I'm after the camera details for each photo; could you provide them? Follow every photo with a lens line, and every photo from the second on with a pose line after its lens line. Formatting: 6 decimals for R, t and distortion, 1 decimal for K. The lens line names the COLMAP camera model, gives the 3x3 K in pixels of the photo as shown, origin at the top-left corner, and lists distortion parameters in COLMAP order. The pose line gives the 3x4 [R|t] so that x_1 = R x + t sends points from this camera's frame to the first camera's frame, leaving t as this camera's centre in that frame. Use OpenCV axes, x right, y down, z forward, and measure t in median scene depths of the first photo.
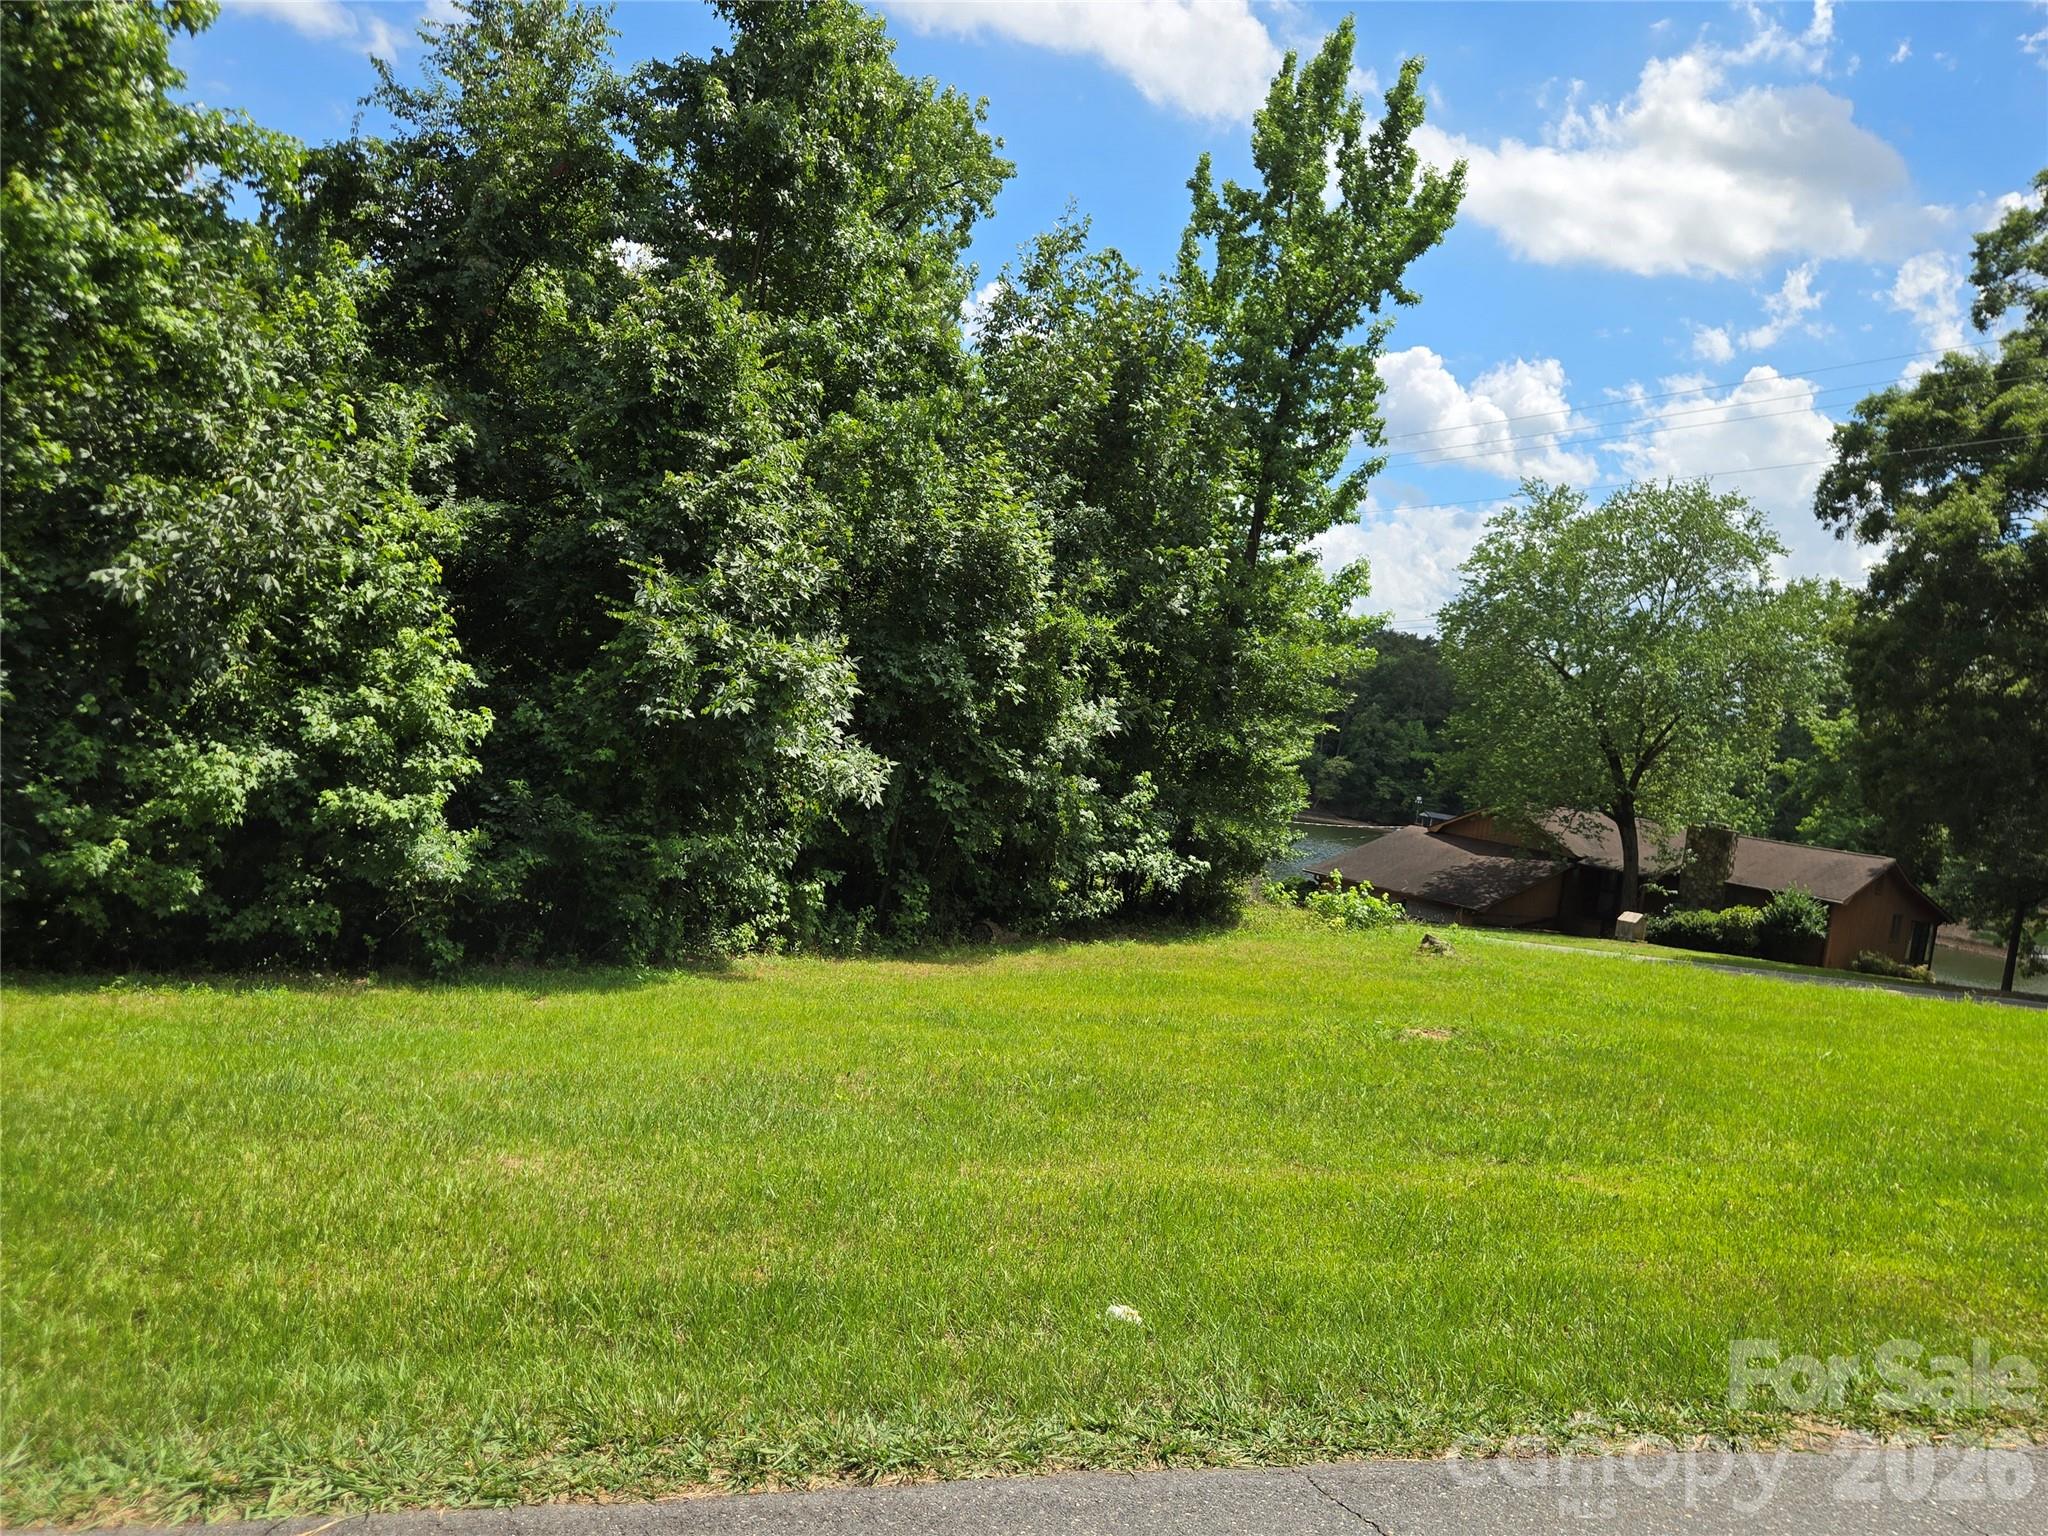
lens RADIAL K [[1550.5, 0, 1024.0], [0, 1550.5, 768.0], [0, 0, 1]] dist [0.094474, -0.084548]
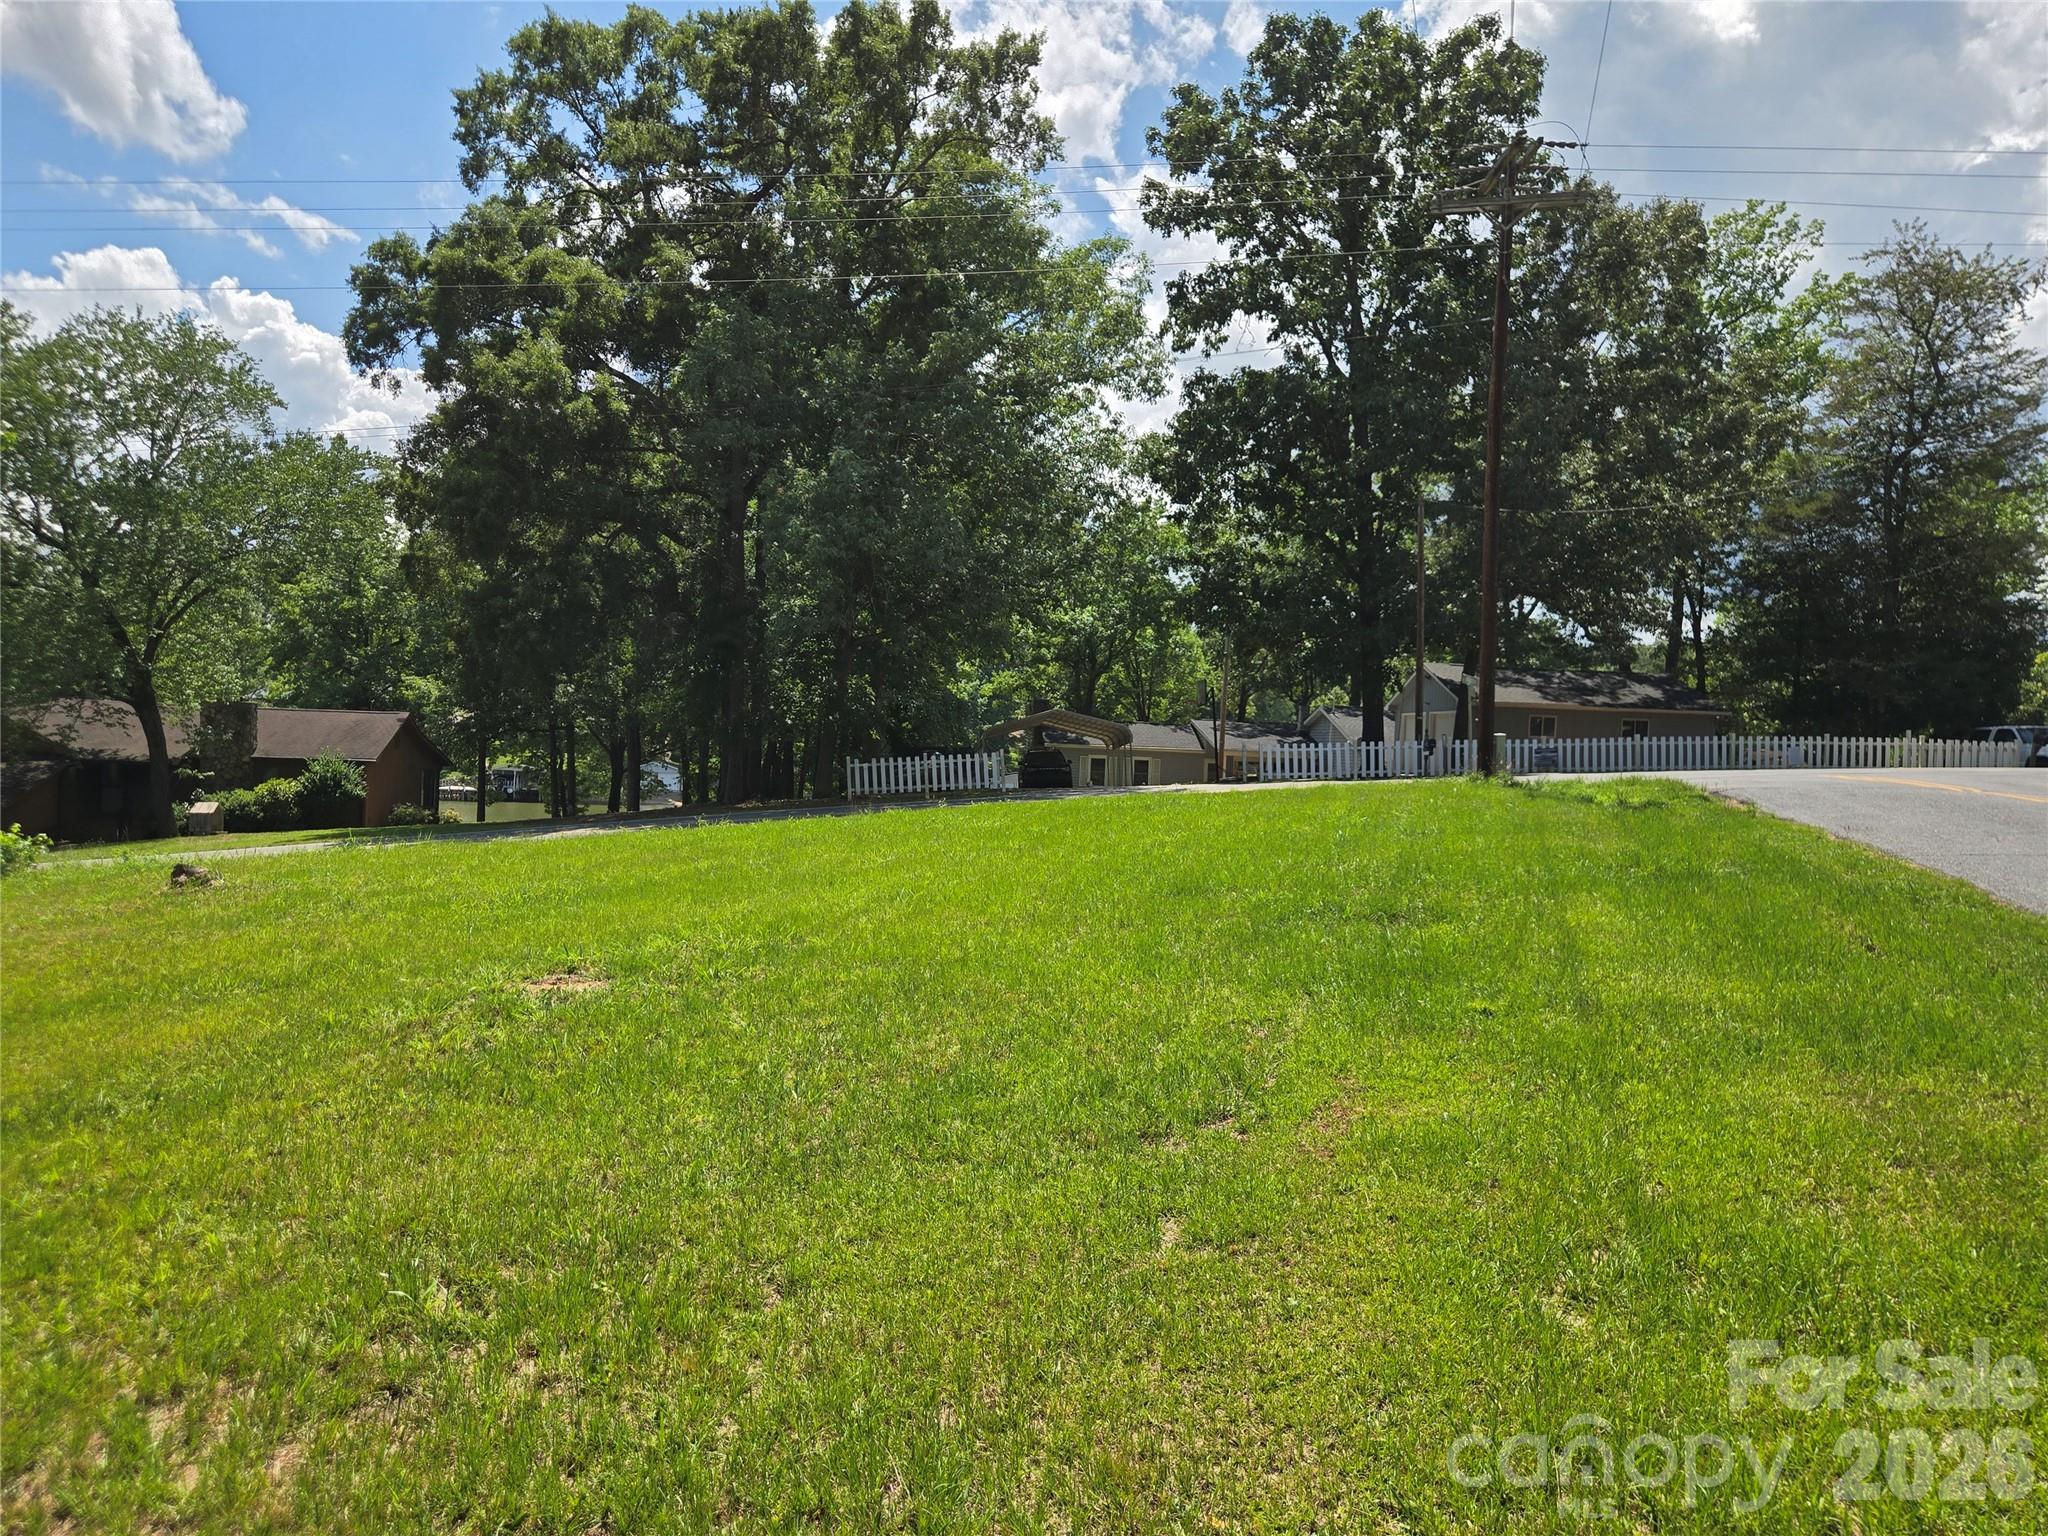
lens RADIAL K [[1473.9, 0, 1024.0], [0, 1473.9, 768.0], [0, 0, 1]] dist [0.067467, -0.061697]
pose [[0.550115, -0.143689, 0.822634, -0.041203], [0.073259, 0.989592, 0.123861, 0.002141], [-0.831869, -0.007873, 0.554916, 0.126907]]
